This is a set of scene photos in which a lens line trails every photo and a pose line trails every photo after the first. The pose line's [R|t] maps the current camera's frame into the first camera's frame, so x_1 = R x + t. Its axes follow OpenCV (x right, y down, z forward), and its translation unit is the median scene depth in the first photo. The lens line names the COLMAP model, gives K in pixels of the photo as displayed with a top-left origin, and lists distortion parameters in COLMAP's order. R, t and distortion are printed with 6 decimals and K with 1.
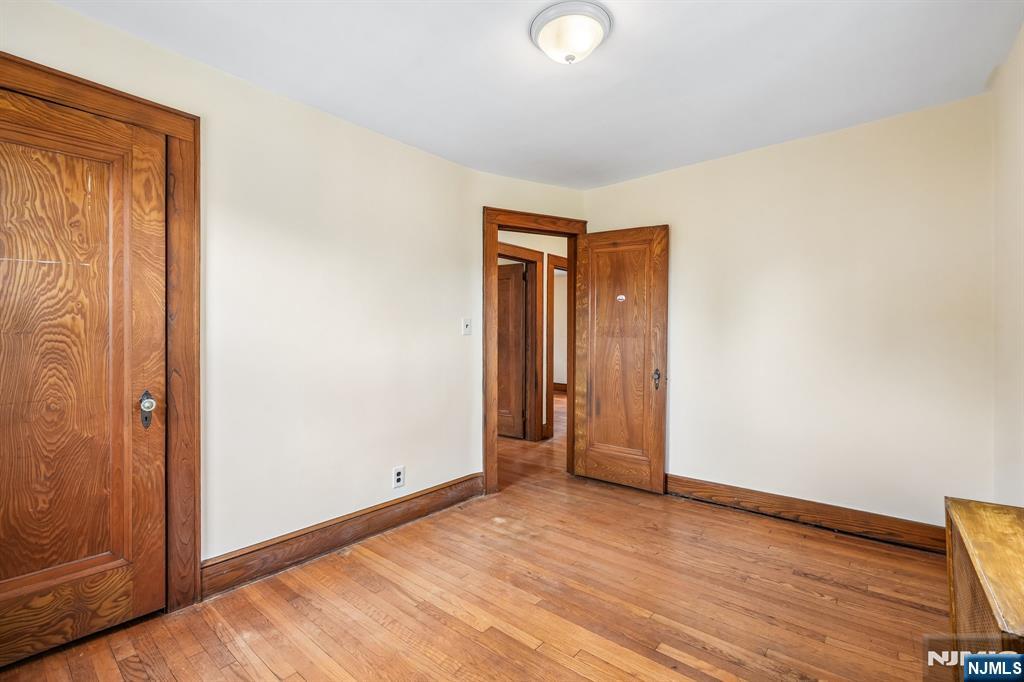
lens RADIAL K [[459.3, 0, 508.7], [0, 459.3, 338.9], [0, 0, 1]] dist [-0.001002, 0.000820]
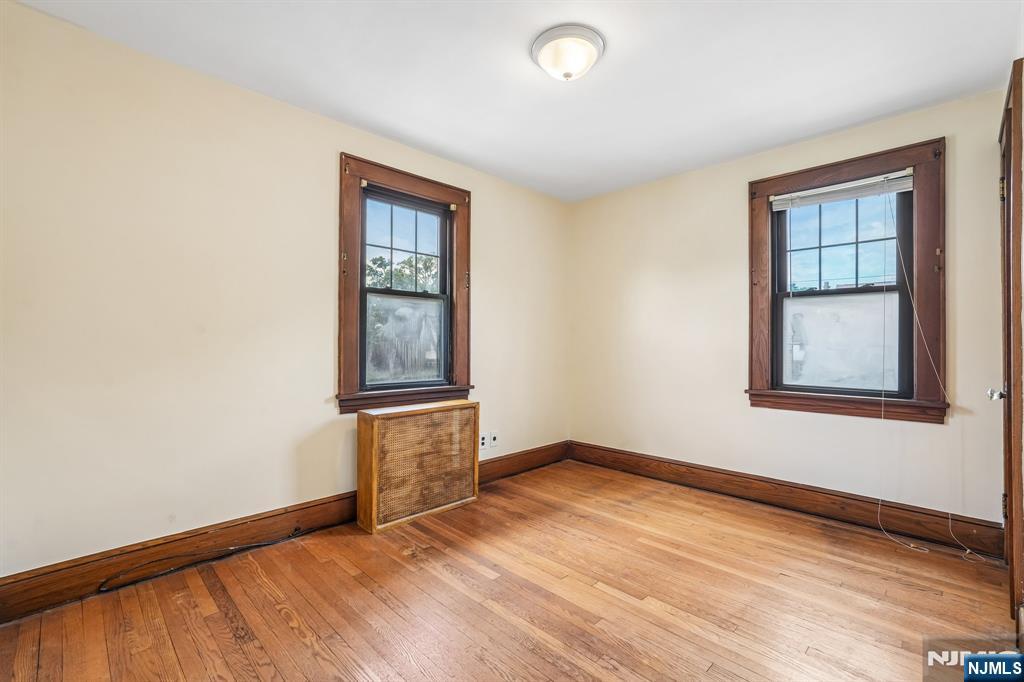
lens RADIAL K [[459.3, 0, 512.4], [0, 459.3, 343.8], [0, 0, 1]] dist [-0.001002, 0.000820]
pose [[-0.997459, 0.000703, 0.071235, 0.180069], [0.000880, 0.999997, 0.002443, 0.038025], [-0.071233, 0.002499, -0.997457, 2.041342]]
